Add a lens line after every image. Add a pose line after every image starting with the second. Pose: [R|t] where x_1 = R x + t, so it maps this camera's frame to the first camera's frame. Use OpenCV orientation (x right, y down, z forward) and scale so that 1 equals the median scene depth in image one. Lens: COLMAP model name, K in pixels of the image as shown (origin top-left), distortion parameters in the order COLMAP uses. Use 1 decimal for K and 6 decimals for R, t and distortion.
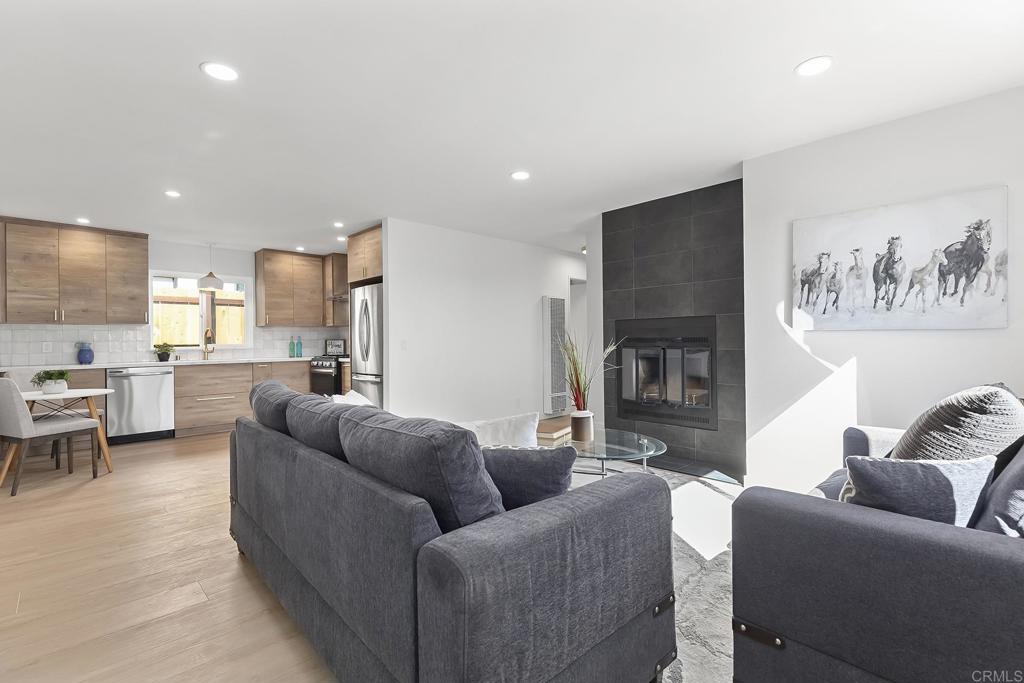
lens RADIAL K [[465.7, 0, 510.9], [0, 465.7, 339.4], [0, 0, 1]] dist [0.010374, -0.001493]
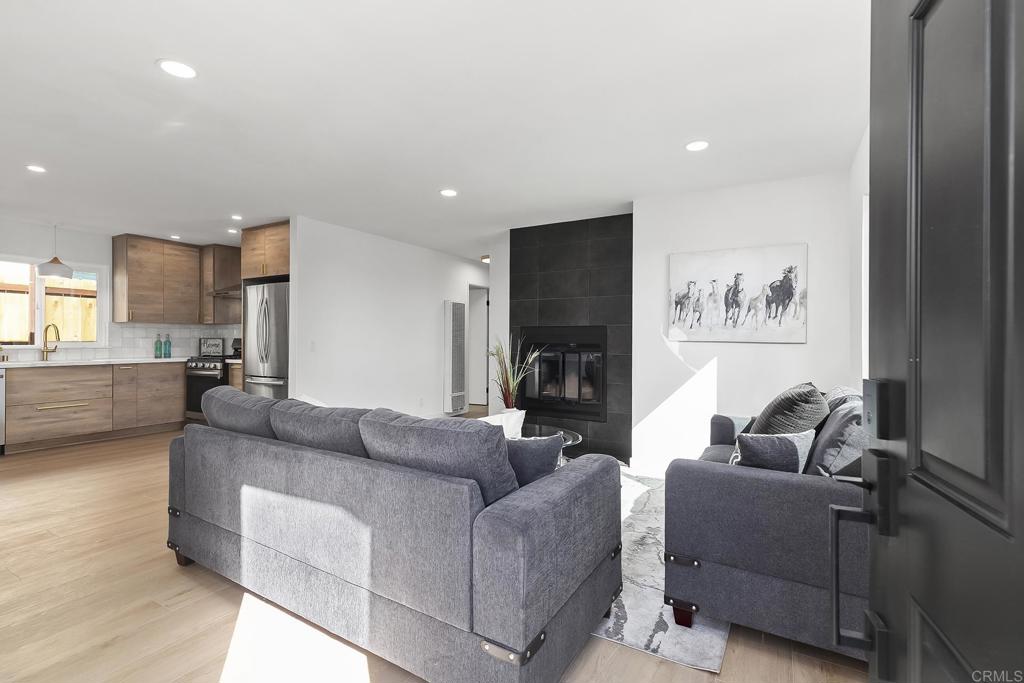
lens RADIAL K [[465.7, 0, 510.9], [0, 465.7, 339.4], [0, 0, 1]] dist [0.010374, -0.001493]
pose [[0.960487, 0.015238, 0.277909, -0.109853], [-0.016019, 0.999872, 0.000540, -0.011647], [-0.277865, -0.004971, 0.960607, -0.064103]]
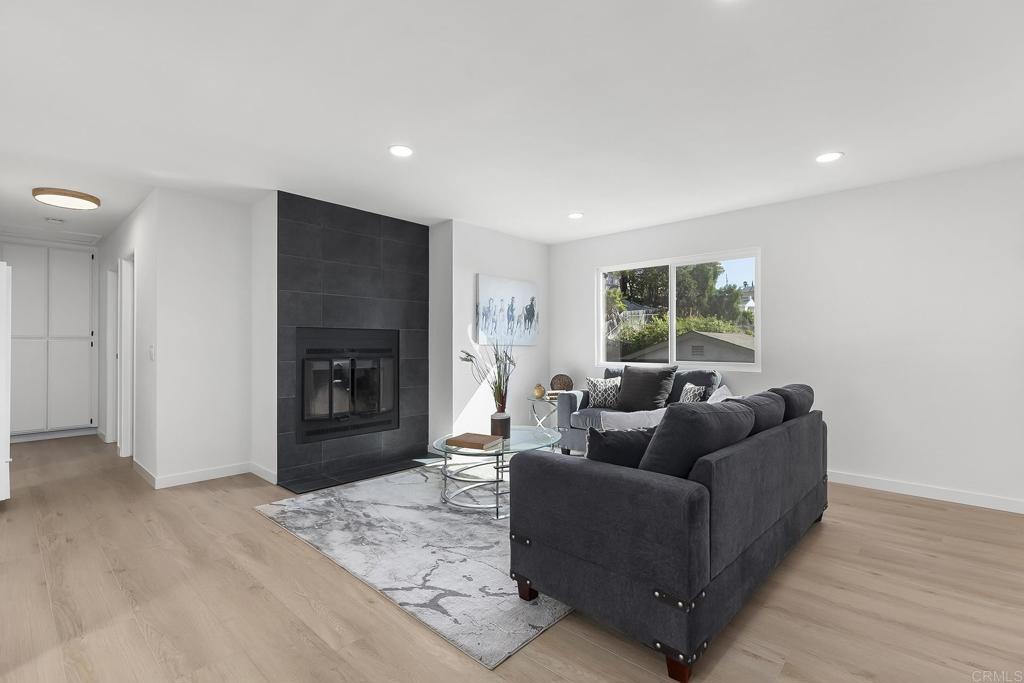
lens RADIAL K [[452.6, 0, 513.7], [0, 452.6, 334.8], [0, 0, 1]] dist [0.010936, -0.000088]
pose [[-0.051397, 0.035454, 0.998049, -0.636956], [0.002951, 0.999371, -0.035349, 0.001416], [-0.998674, 0.001128, -0.051469, 0.678402]]
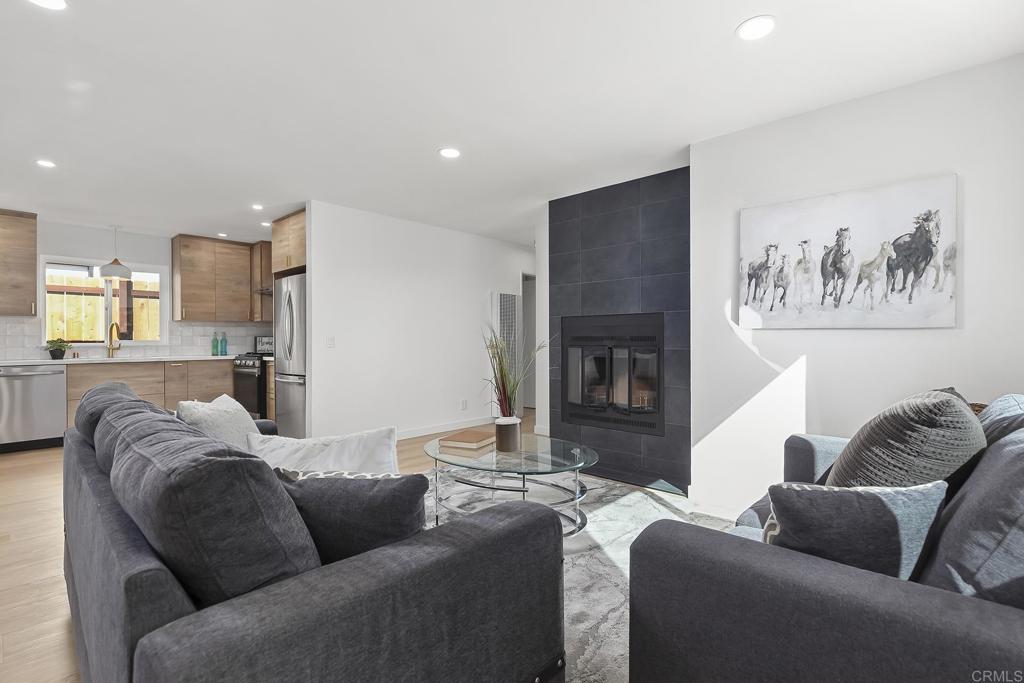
lens RADIAL K [[474.0, 0, 512.0], [0, 474.0, 341.5], [0, 0, 1]] dist [-0.002234, 0.000770]
pose [[0.997764, 0.007268, 0.066435, 0.066187], [-0.007606, 0.999959, 0.004835, 0.003497], [-0.066397, -0.005330, 0.997779, 0.068710]]
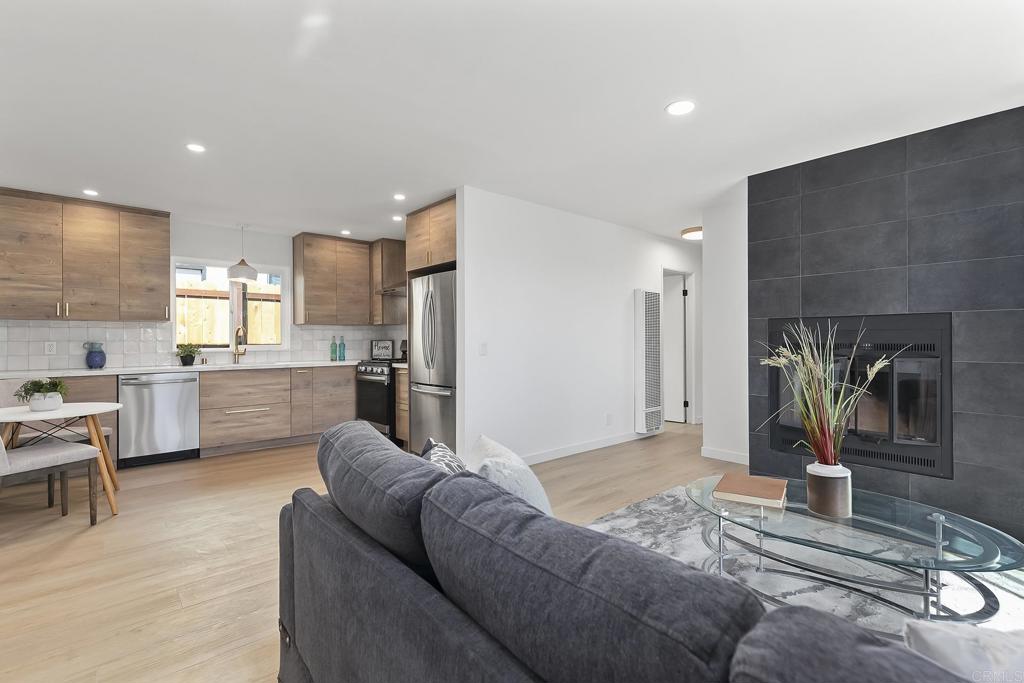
lens RADIAL K [[465.7, 0, 510.9], [0, 465.7, 339.4], [0, 0, 1]] dist [0.010374, -0.001493]
pose [[0.998949, 0.007315, -0.045242, -0.159653], [-0.007236, 0.999972, 0.001900, -0.007048], [0.045255, -0.001571, 0.998974, 0.239747]]
